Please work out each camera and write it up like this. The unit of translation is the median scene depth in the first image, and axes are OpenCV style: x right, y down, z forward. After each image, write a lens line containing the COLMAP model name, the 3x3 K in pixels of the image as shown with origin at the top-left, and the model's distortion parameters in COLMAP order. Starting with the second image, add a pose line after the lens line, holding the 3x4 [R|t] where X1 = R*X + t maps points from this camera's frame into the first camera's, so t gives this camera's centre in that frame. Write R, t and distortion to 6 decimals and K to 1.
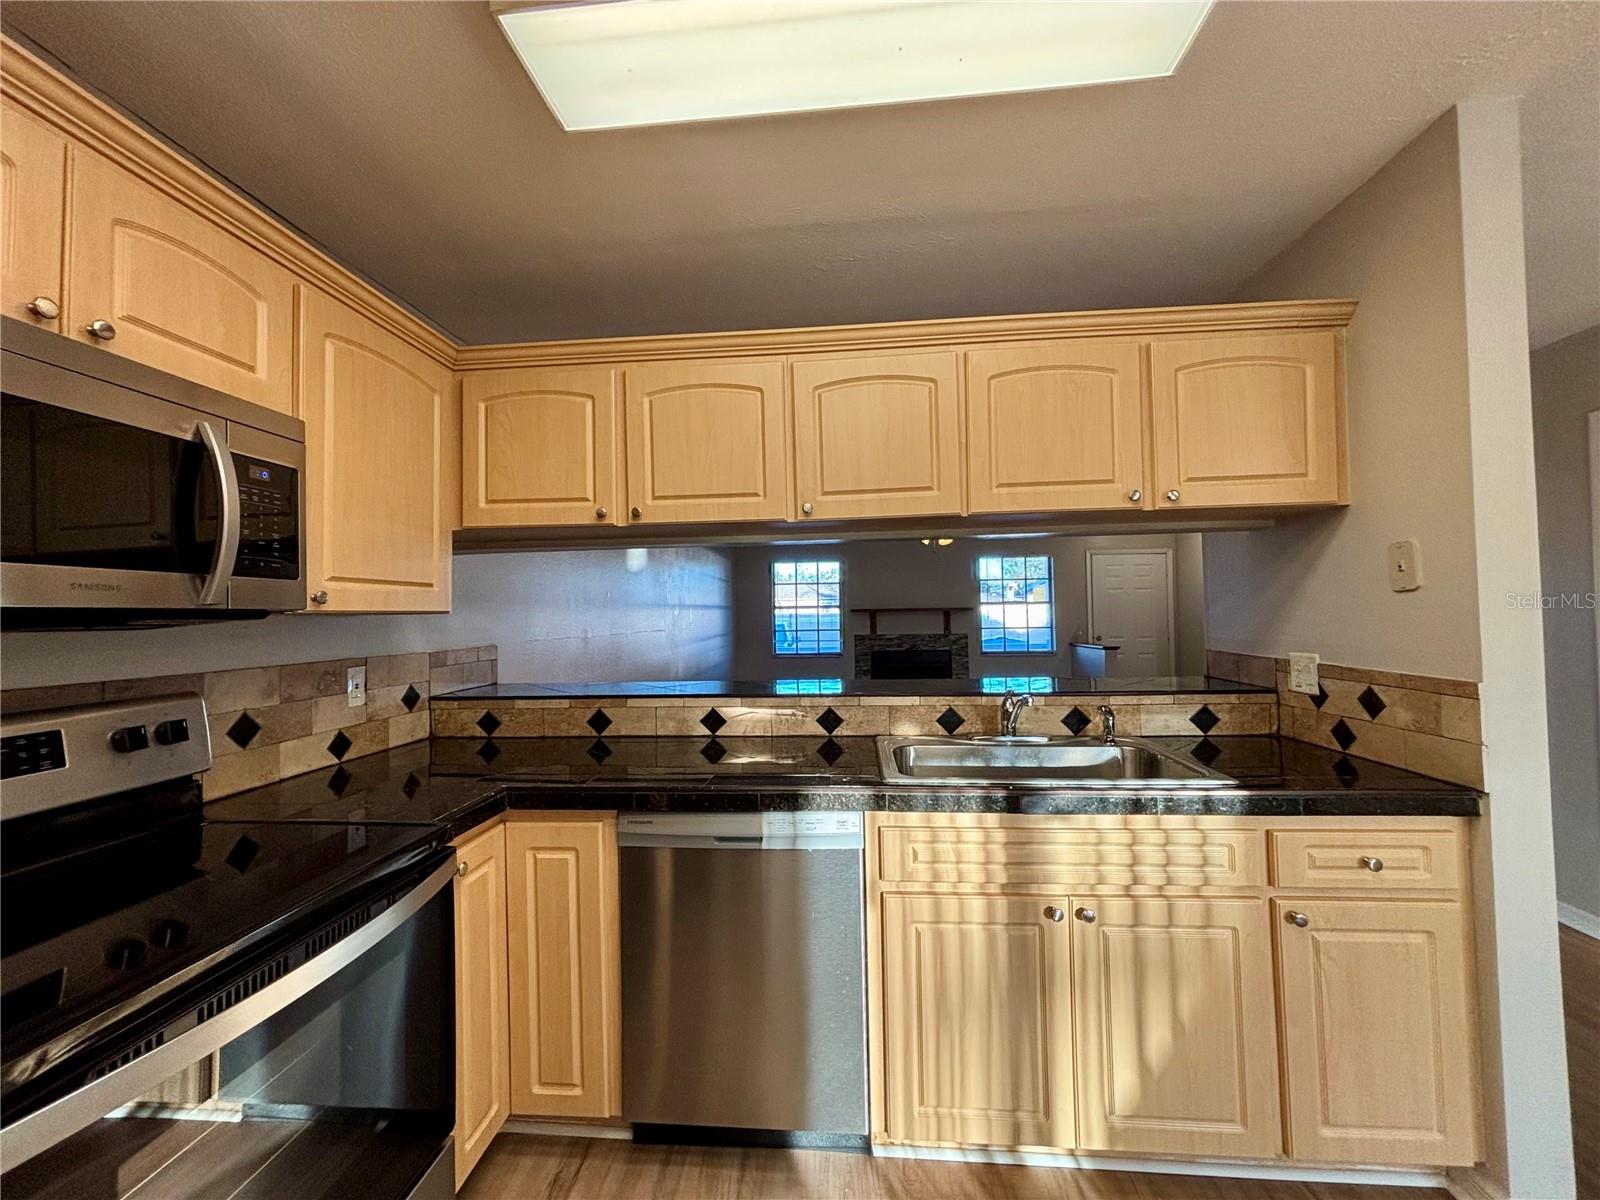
lens RADIAL K [[644.2, 0, 800.0], [0, 644.2, 600.0], [0, 0, 1]] dist [0.001769, -0.000047]
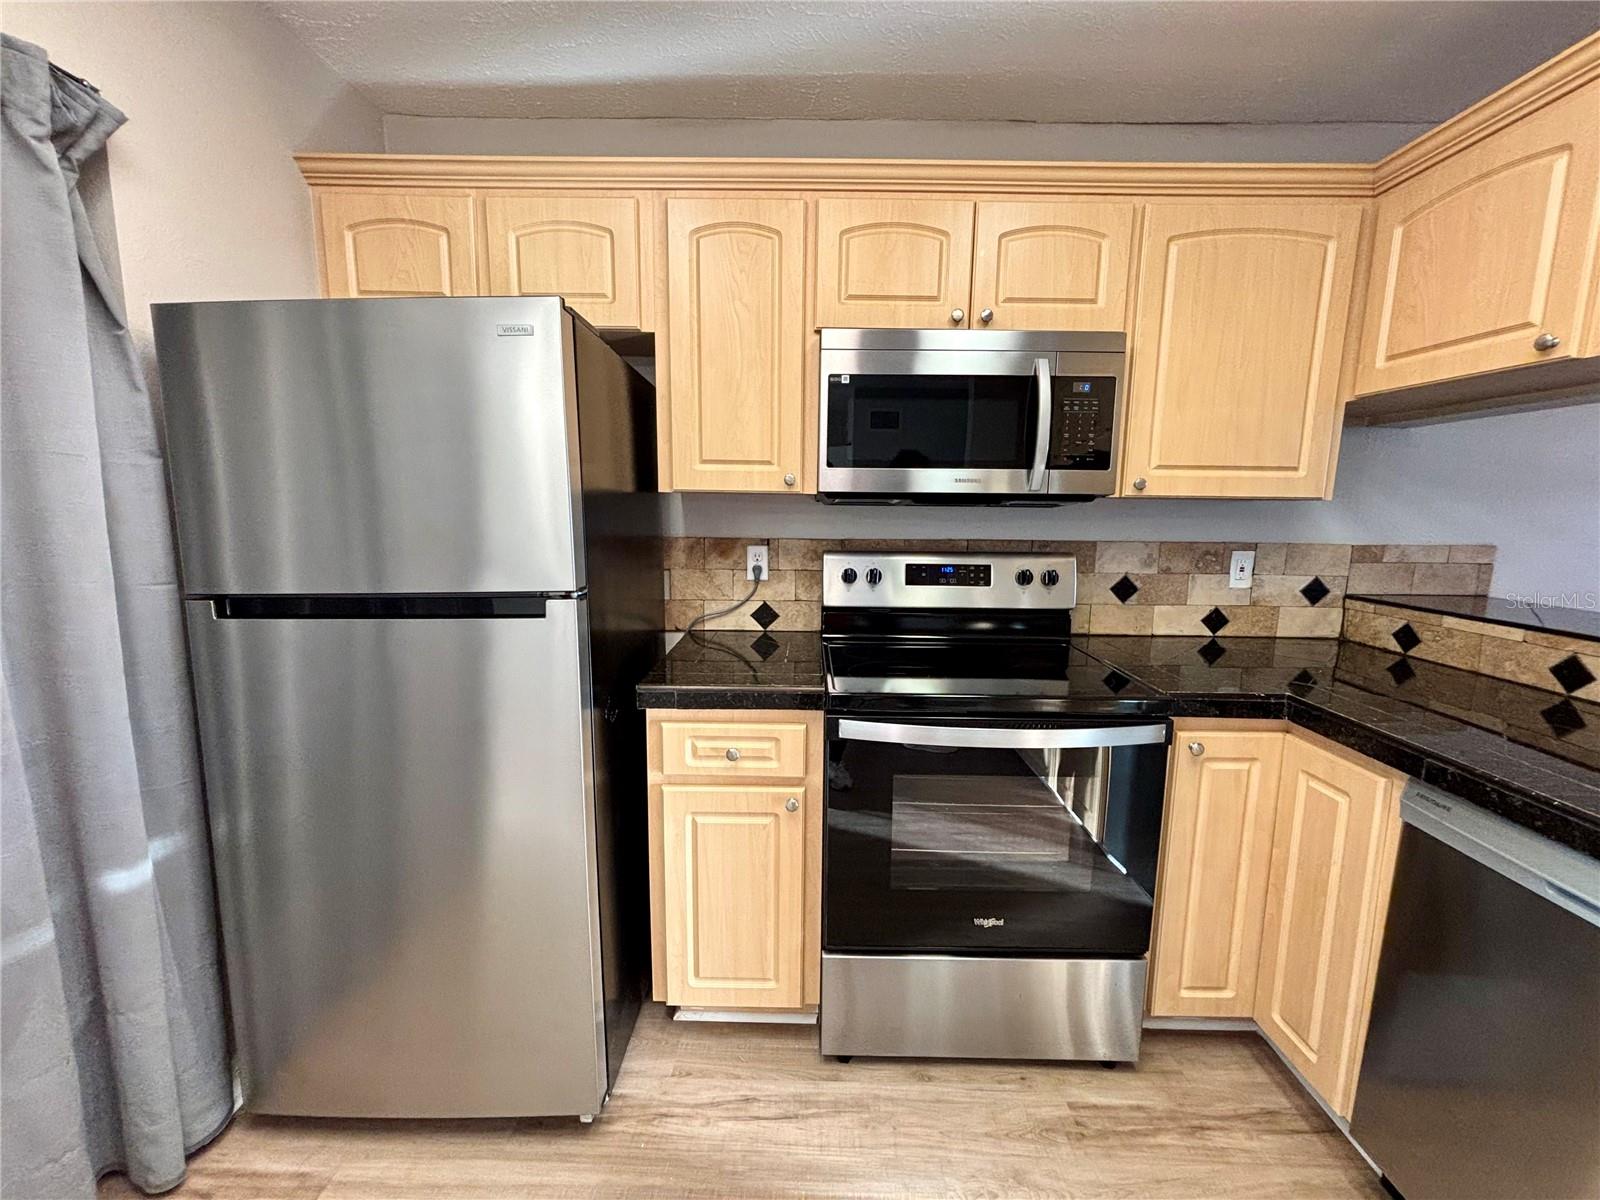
lens RADIAL K [[644.2, 0, 800.0], [0, 644.2, 600.0], [0, 0, 1]] dist [0.001769, -0.000047]
pose [[0.072307, 0.167022, -0.983298, 0.337869], [0.009188, 0.985725, 0.168110, 0.001075], [0.997340, -0.021190, 0.069740, 0.245553]]
